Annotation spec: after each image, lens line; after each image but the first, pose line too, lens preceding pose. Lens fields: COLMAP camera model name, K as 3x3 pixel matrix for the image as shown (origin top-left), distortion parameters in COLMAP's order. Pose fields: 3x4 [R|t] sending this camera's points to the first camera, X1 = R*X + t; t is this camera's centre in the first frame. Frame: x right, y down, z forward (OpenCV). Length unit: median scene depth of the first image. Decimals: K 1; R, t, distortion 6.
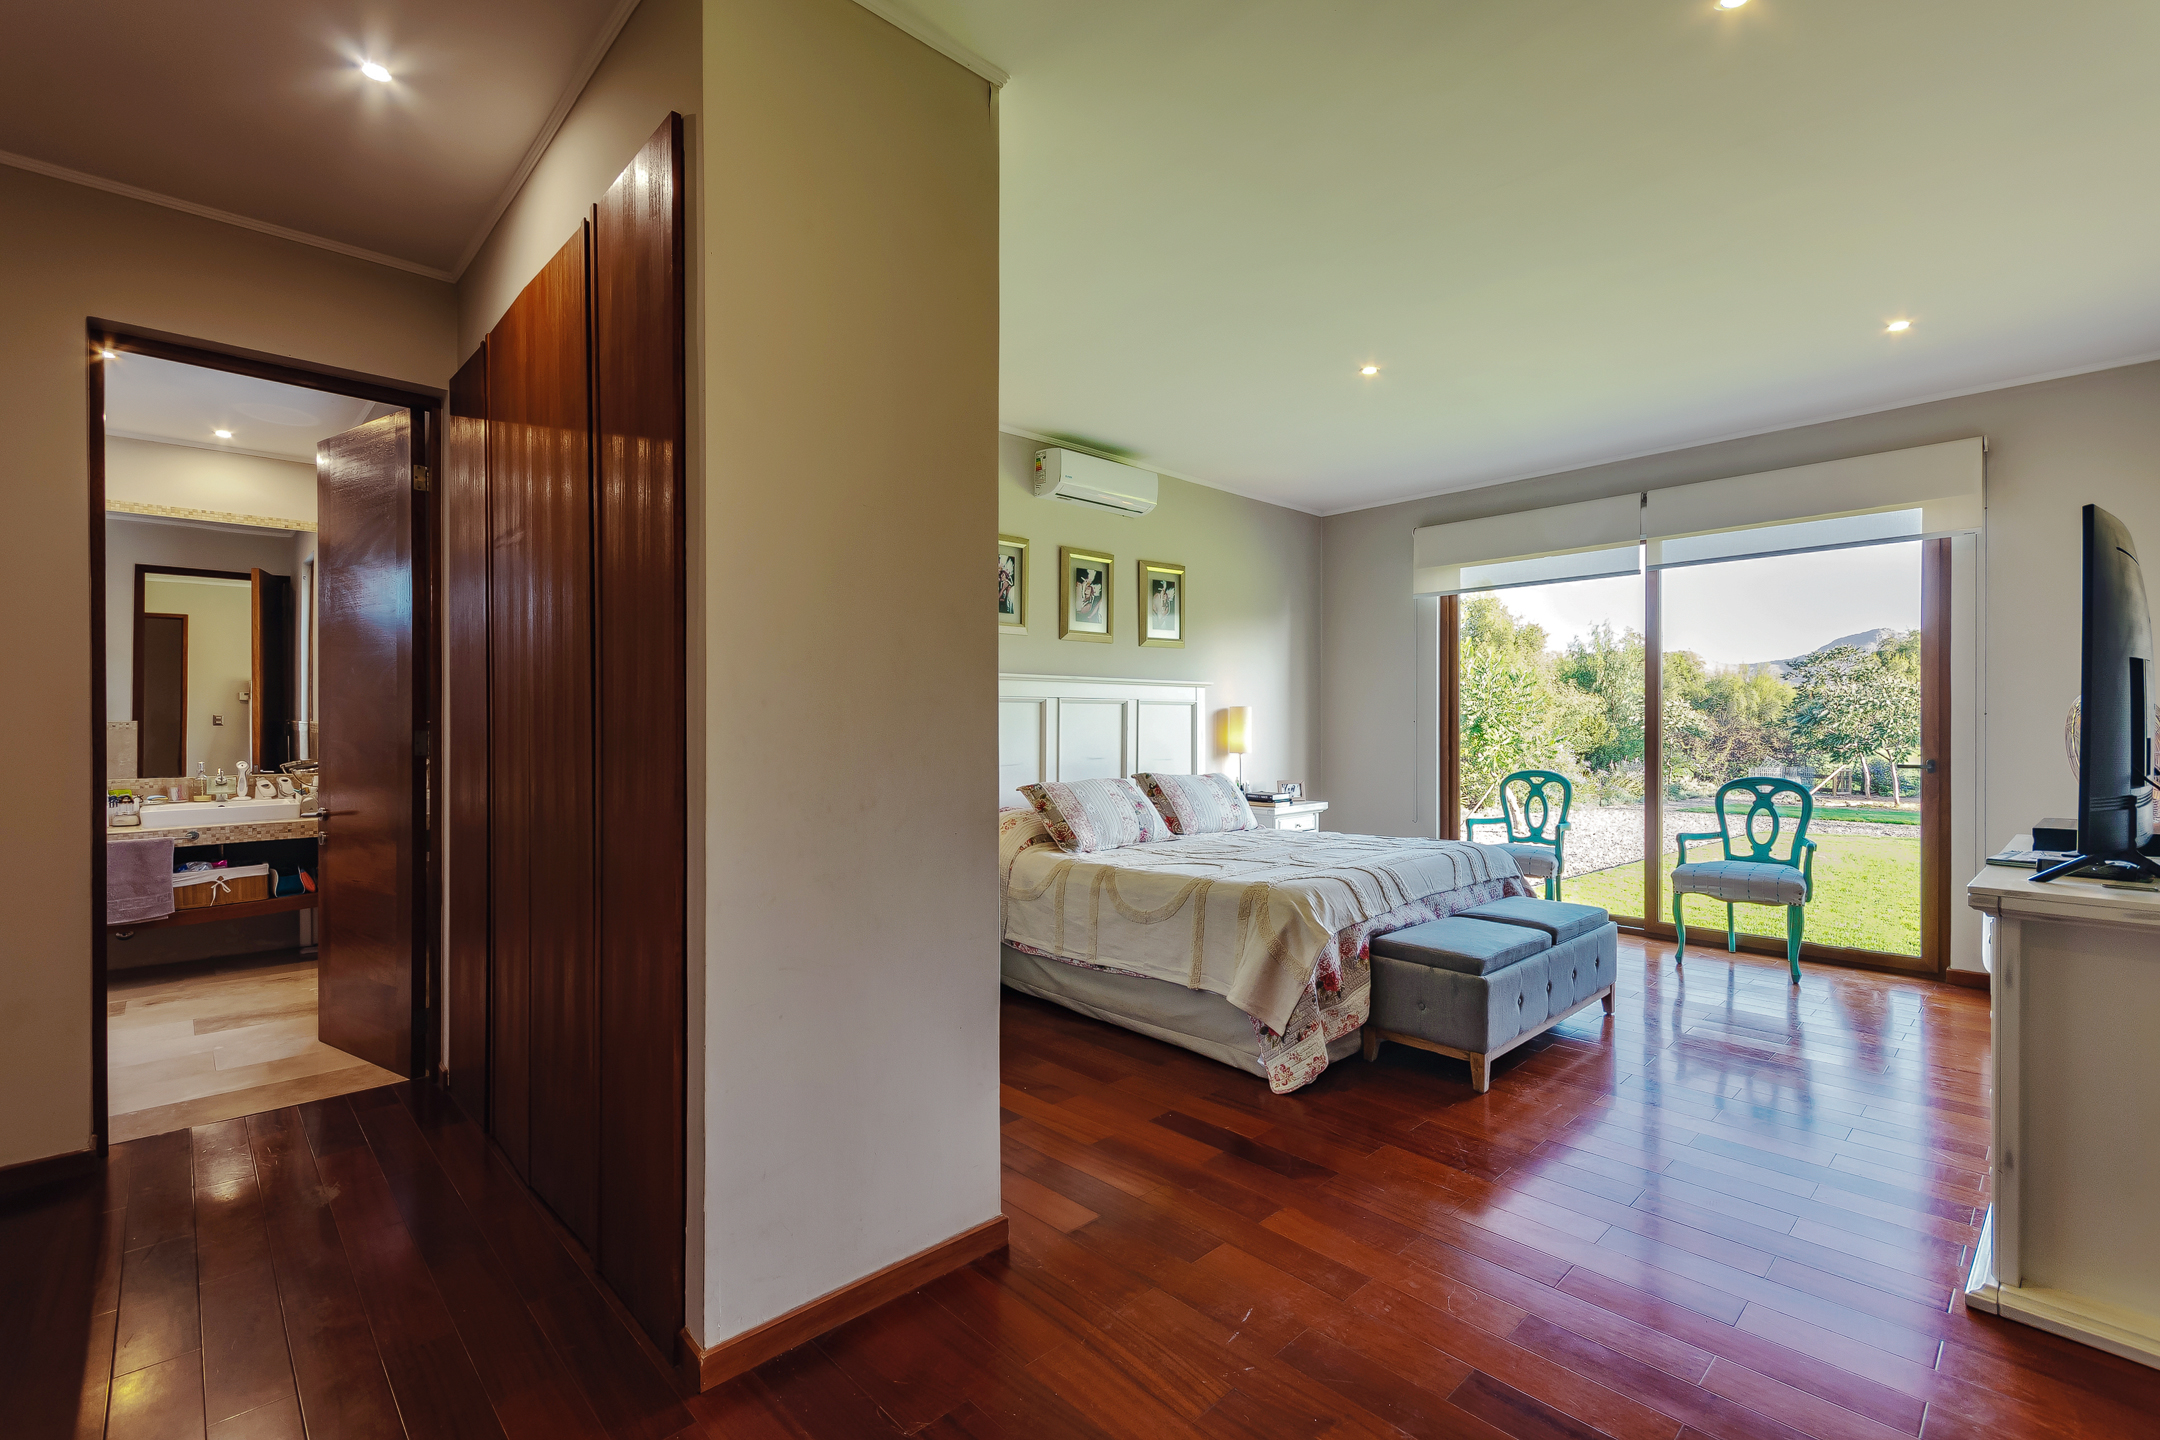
lens RADIAL K [[966.4, 0, 1079.0], [0, 966.4, 725.1], [0, 0, 1]] dist [0.005598, 0.000427]
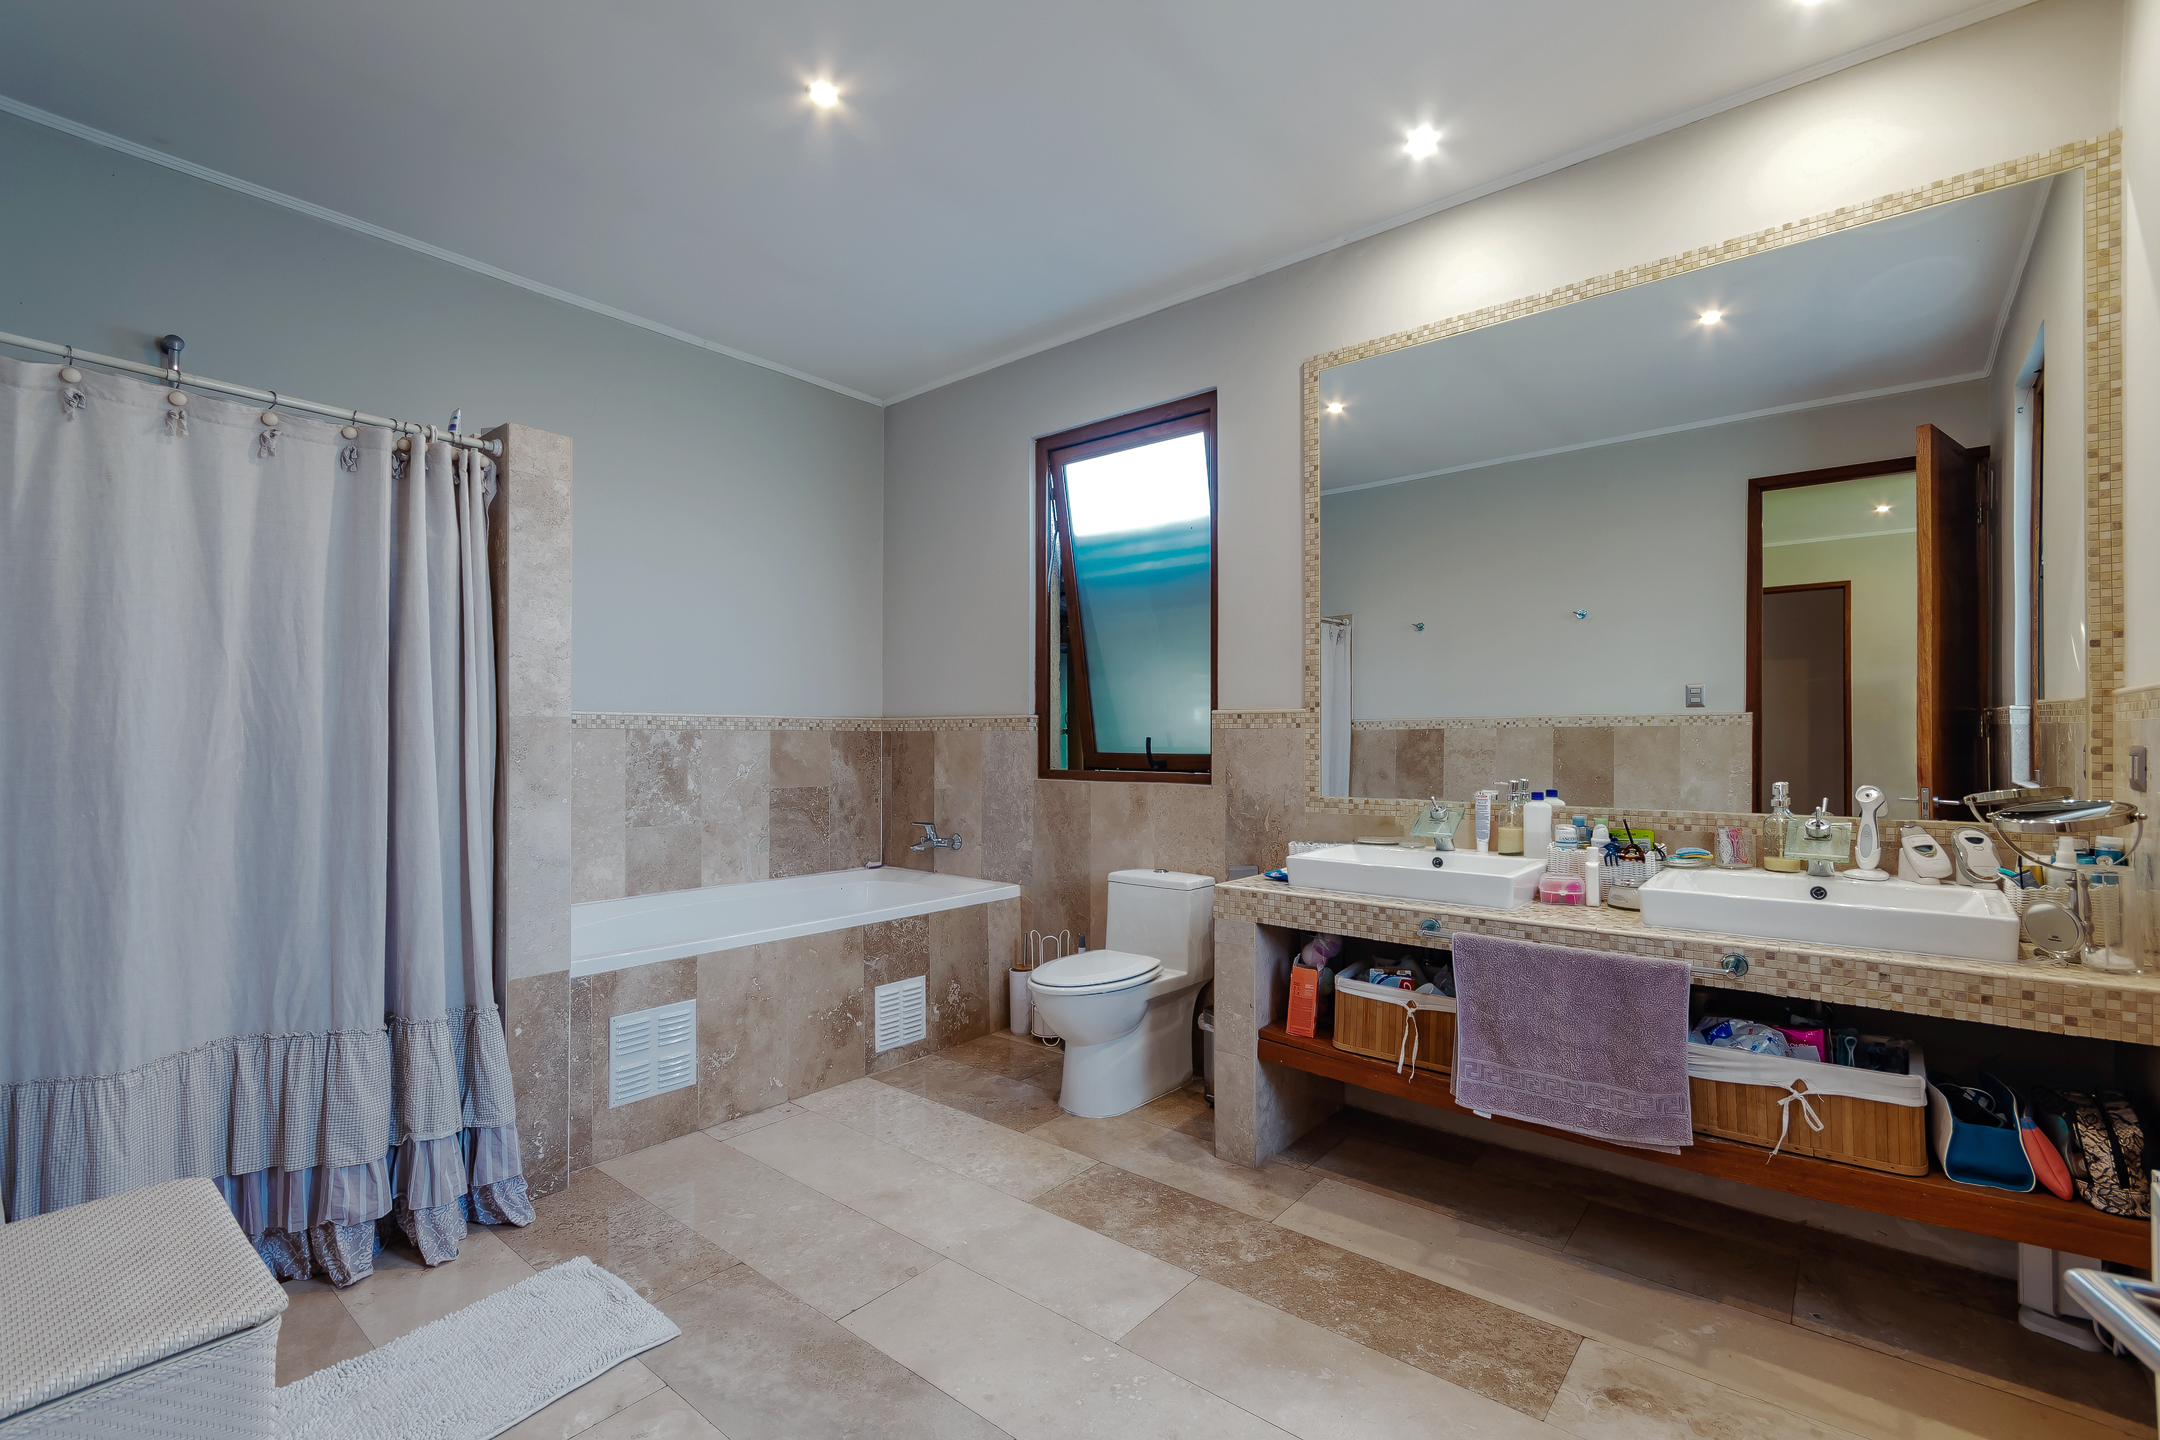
lens RADIAL K [[966.4, 0, 1077.6], [0, 966.4, 727.3], [0, 0, 1]] dist [0.005598, 0.000427]
pose [[0.132292, -0.002991, -0.991206, -0.502500], [-0.004912, 0.999981, -0.003673, 0.015423], [0.991199, 0.005355, 0.132275, 0.619684]]
